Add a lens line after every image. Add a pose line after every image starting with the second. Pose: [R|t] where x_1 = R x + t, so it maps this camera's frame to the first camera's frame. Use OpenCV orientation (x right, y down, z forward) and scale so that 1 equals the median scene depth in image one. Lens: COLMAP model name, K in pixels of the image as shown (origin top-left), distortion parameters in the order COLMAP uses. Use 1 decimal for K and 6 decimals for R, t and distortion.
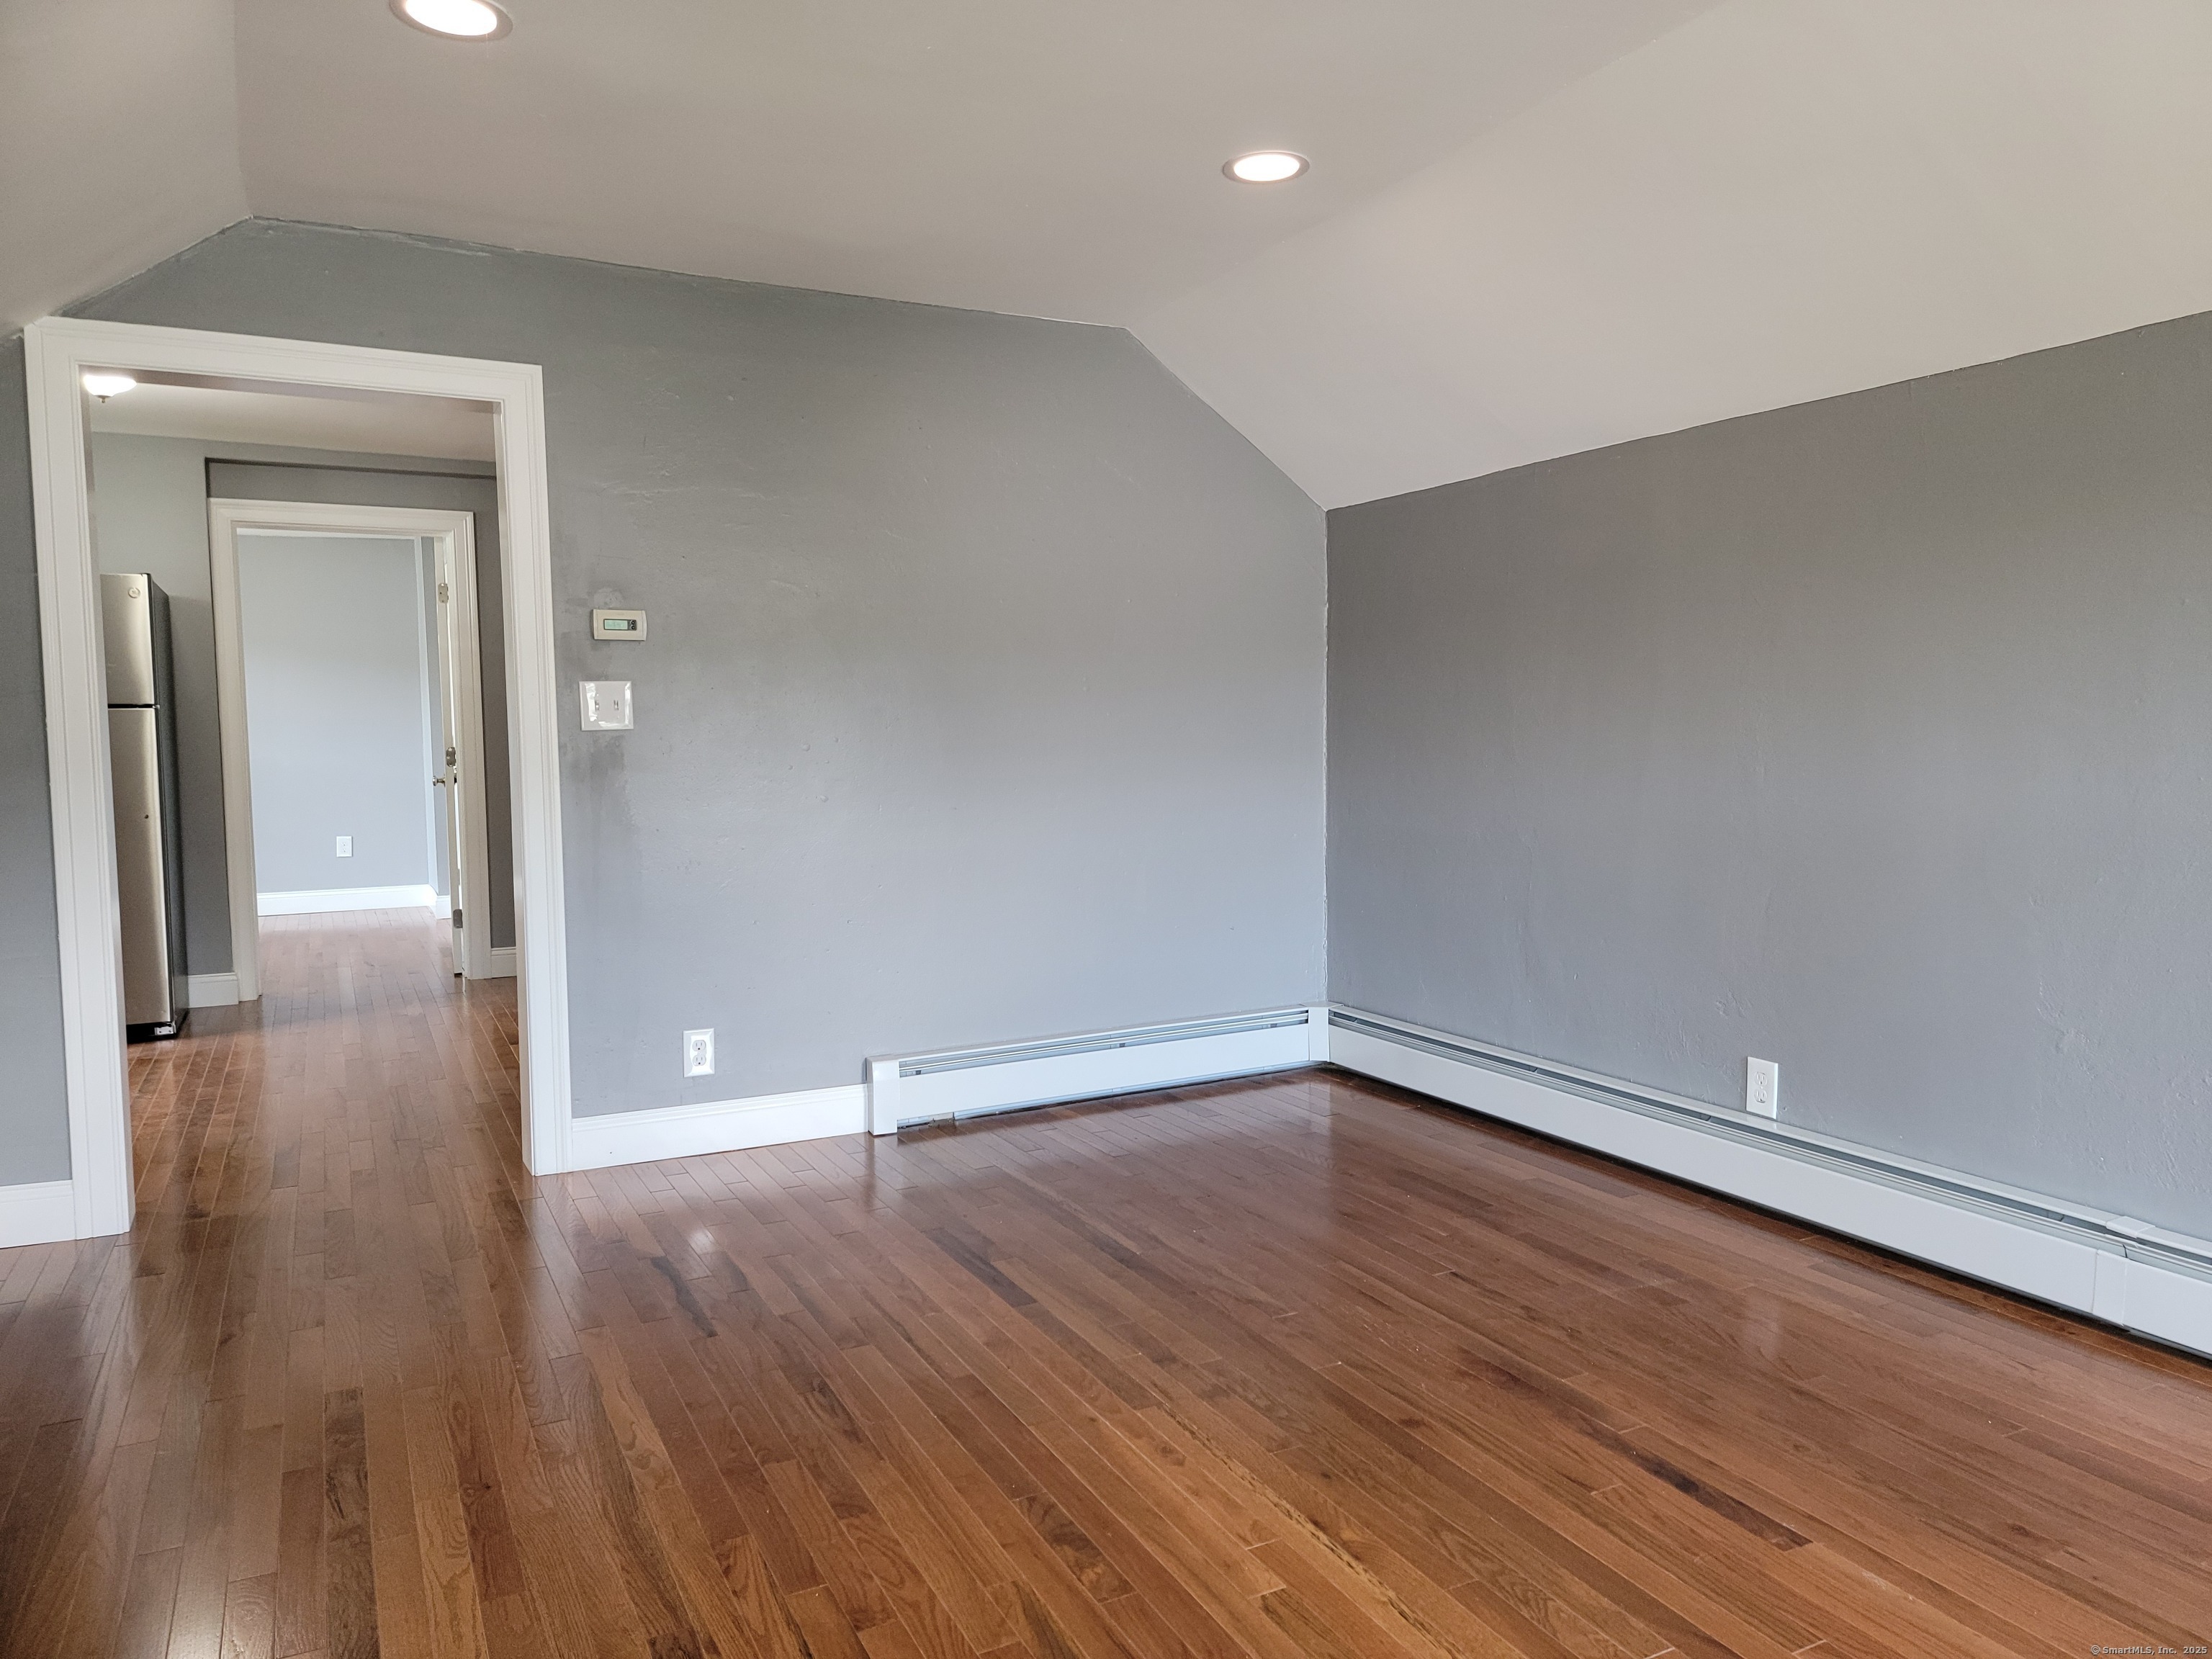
lens RADIAL K [[1538.8, 0, 1125.8], [0, 1538.8, 818.3], [0, 0, 1]] dist [0.076712, -0.061458]
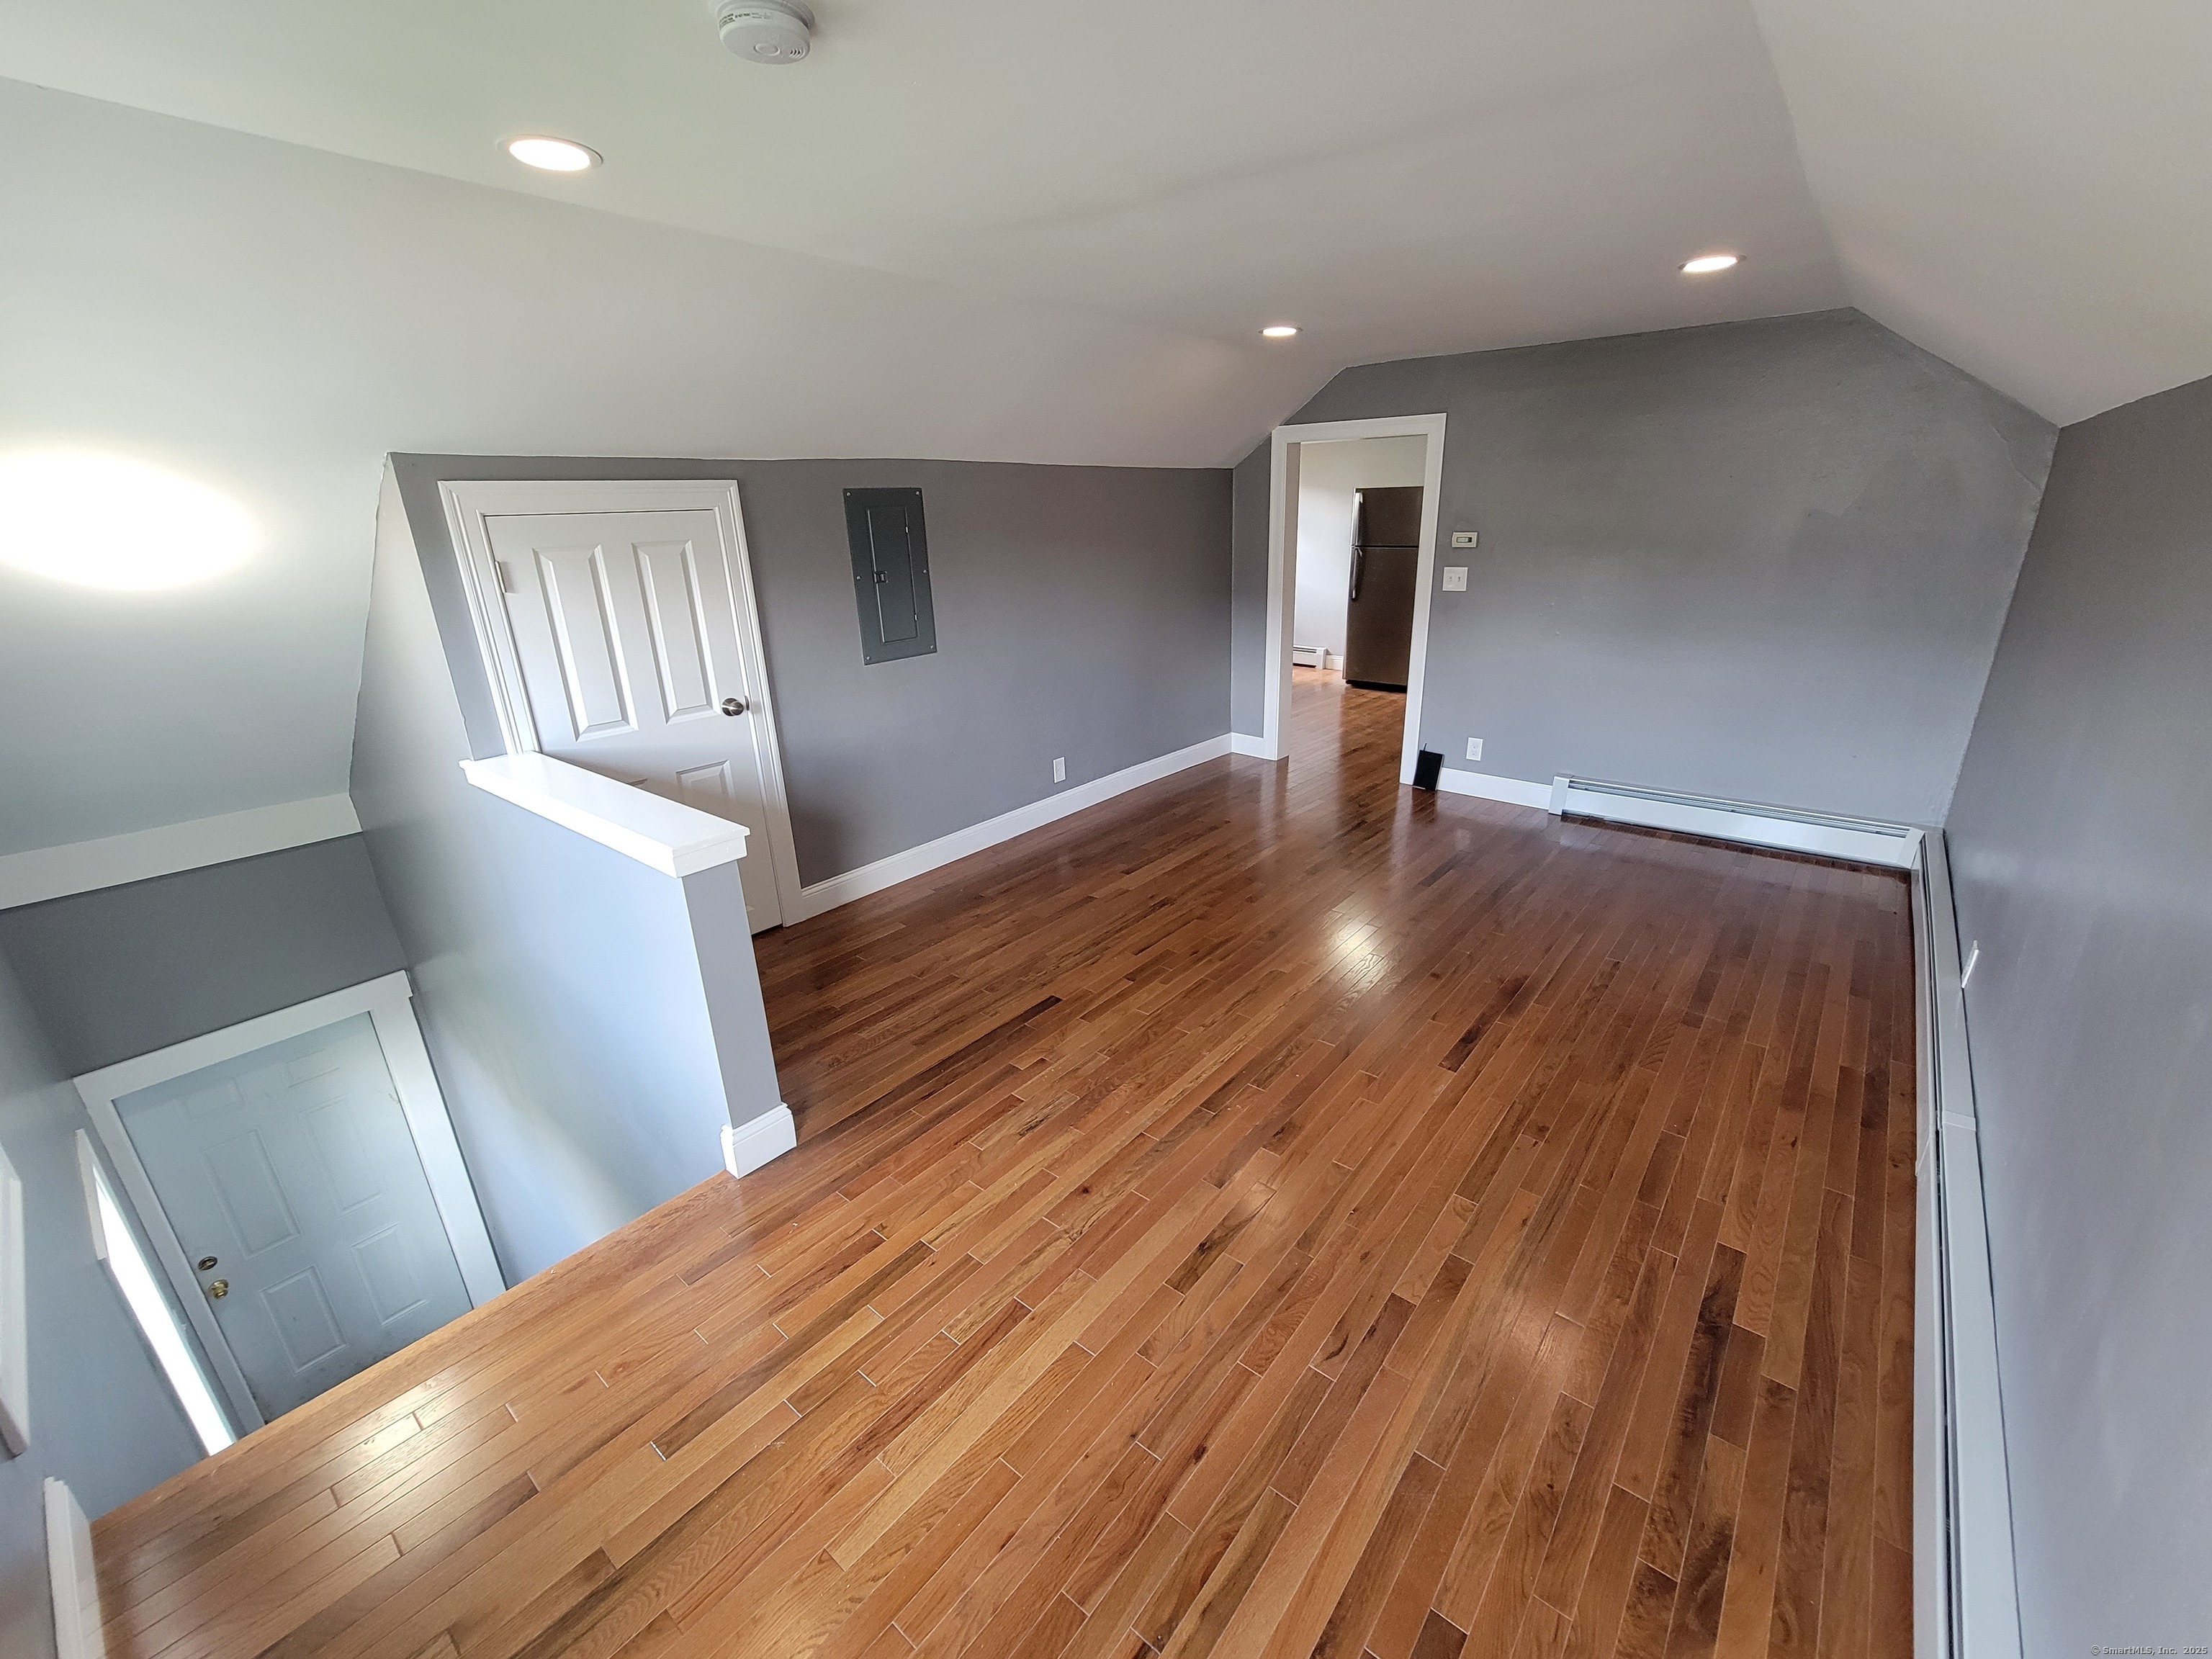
lens RADIAL K [[897.4, 0, 1111.7], [0, 897.4, 831.4], [0, 0, 1]] dist [-0.005133, -0.000451]
pose [[0.393289, 0.315506, -0.863585, 0.778856], [-0.037406, 0.943990, 0.327846, -0.157670], [0.918654, -0.096635, 0.383063, 0.074016]]
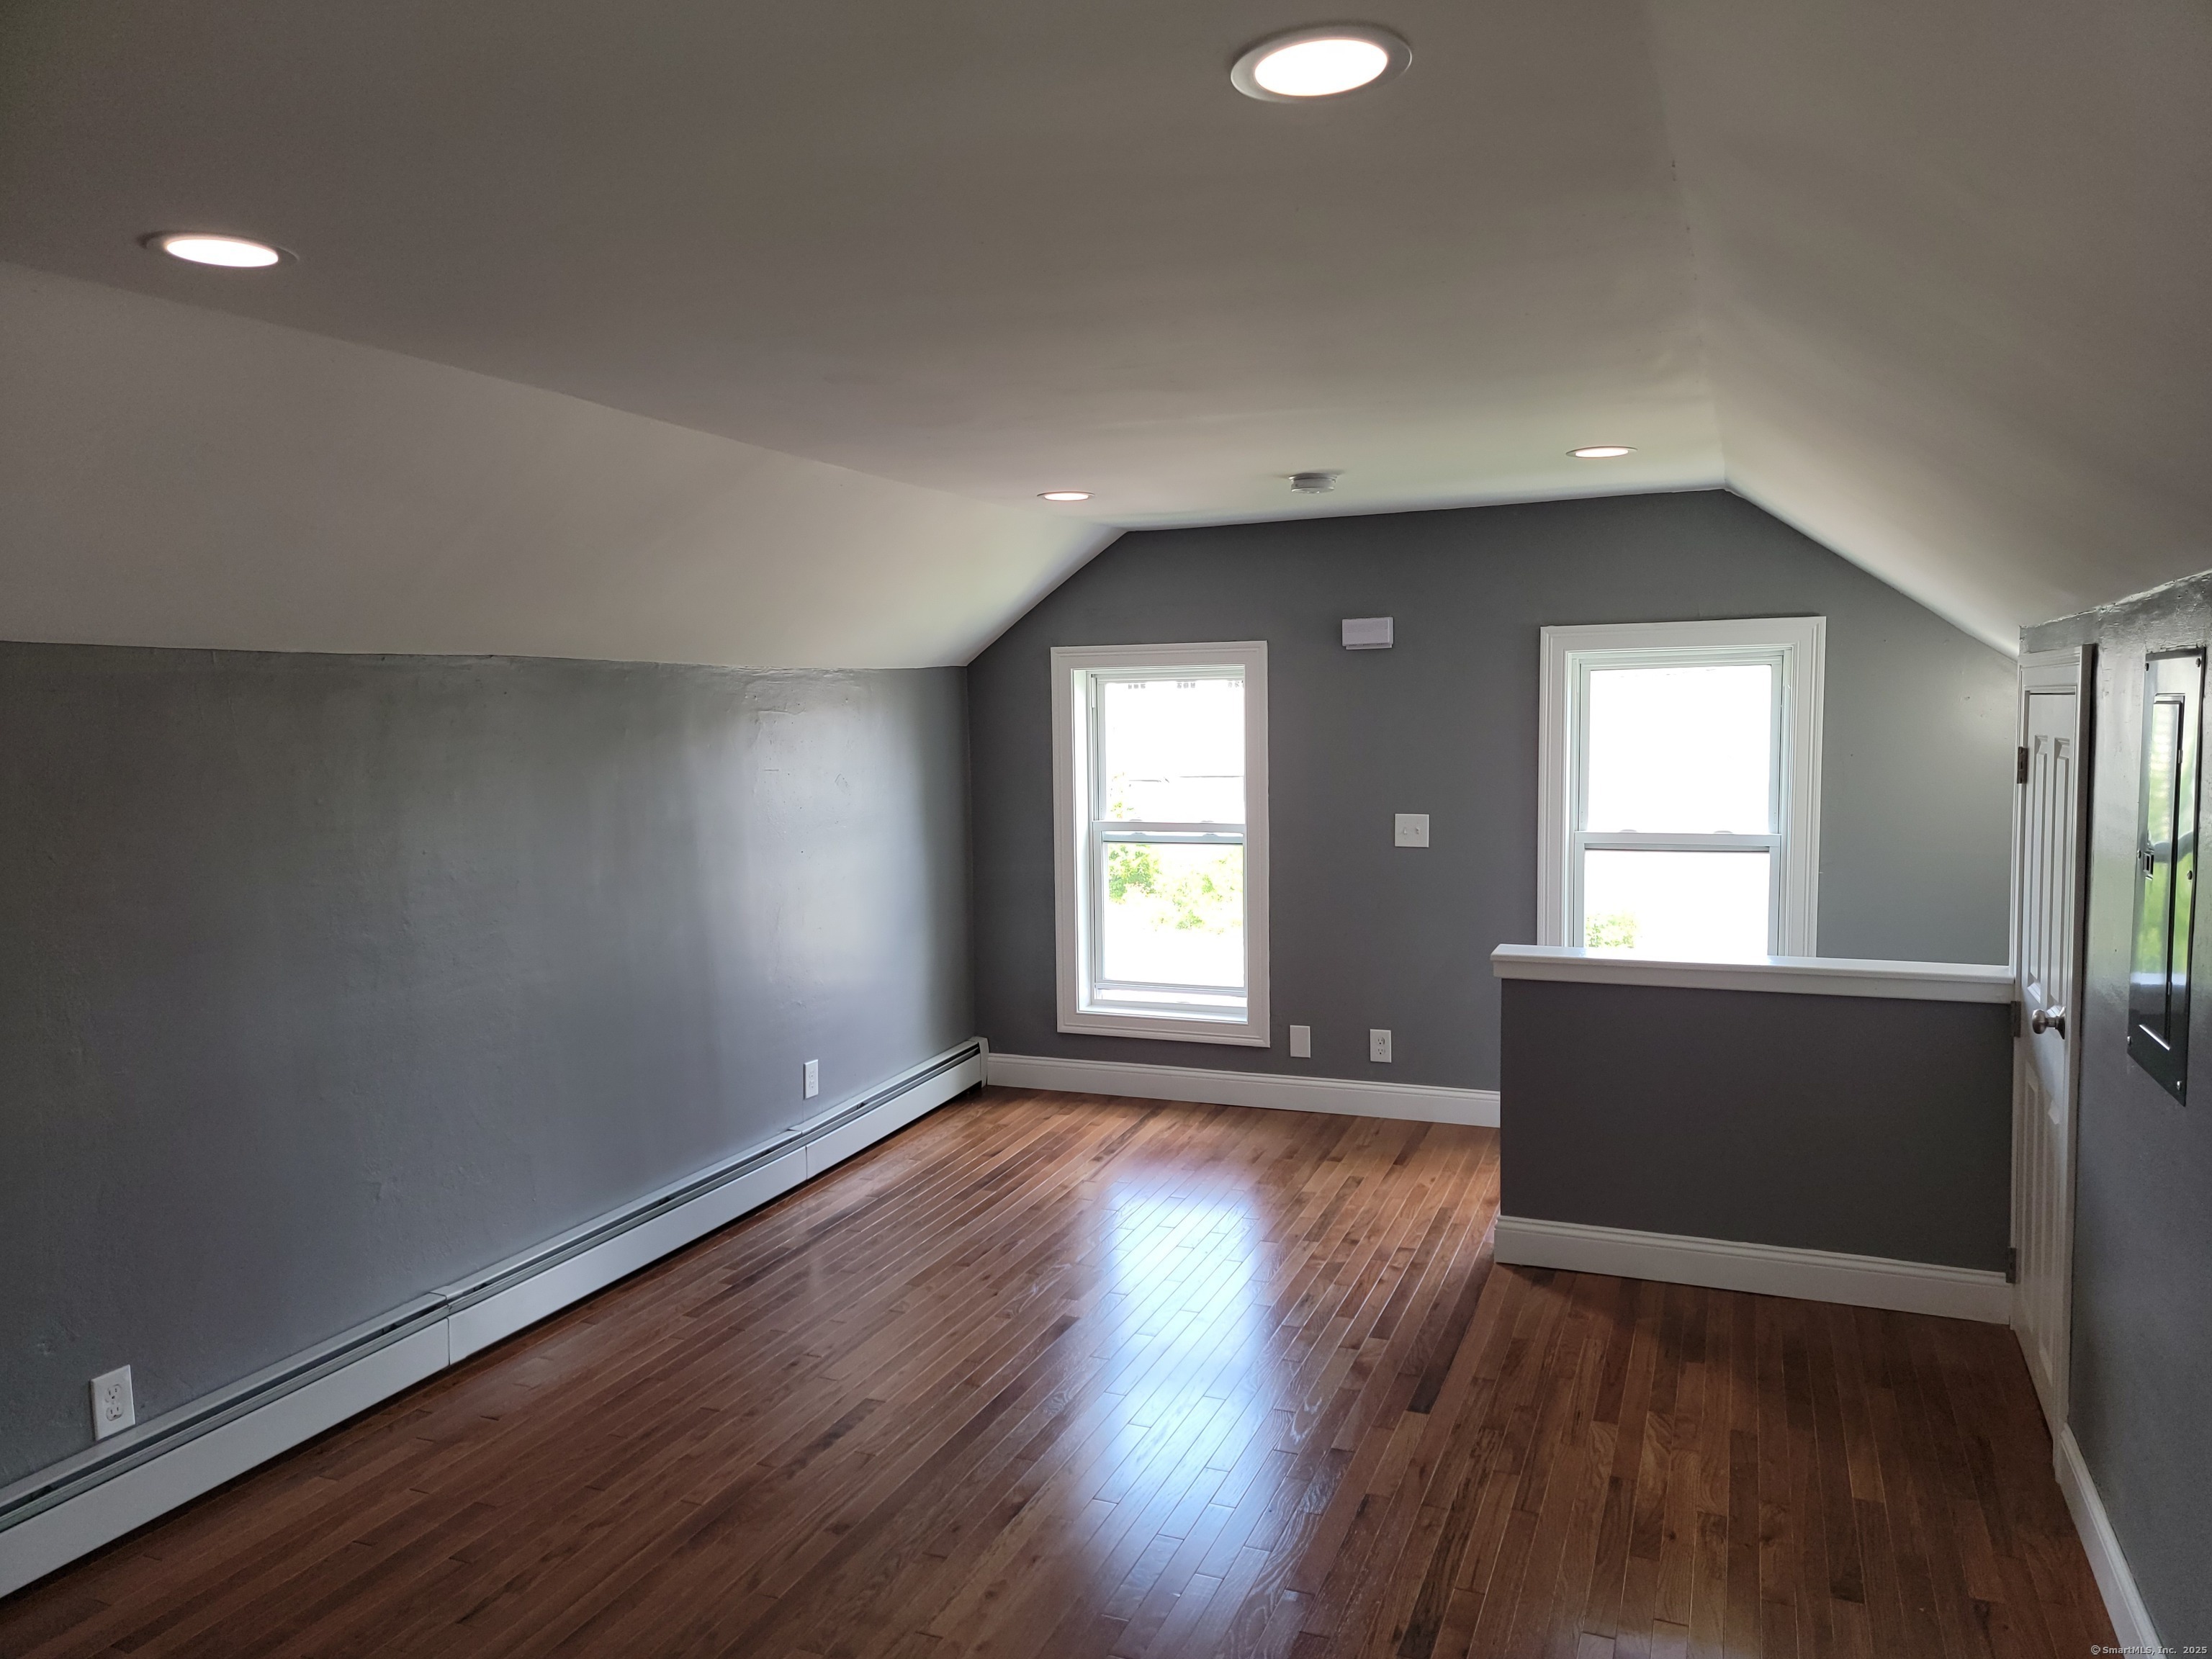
lens RADIAL K [[1538.8, 0, 1109.8], [0, 1538.8, 837.9], [0, 0, 1]] dist [0.076712, -0.061458]
pose [[-0.645819, -0.040933, 0.762393, -0.671083], [0.072425, 0.990774, 0.114546, -0.221532], [-0.760048, 0.129192, -0.636896, 1.168328]]
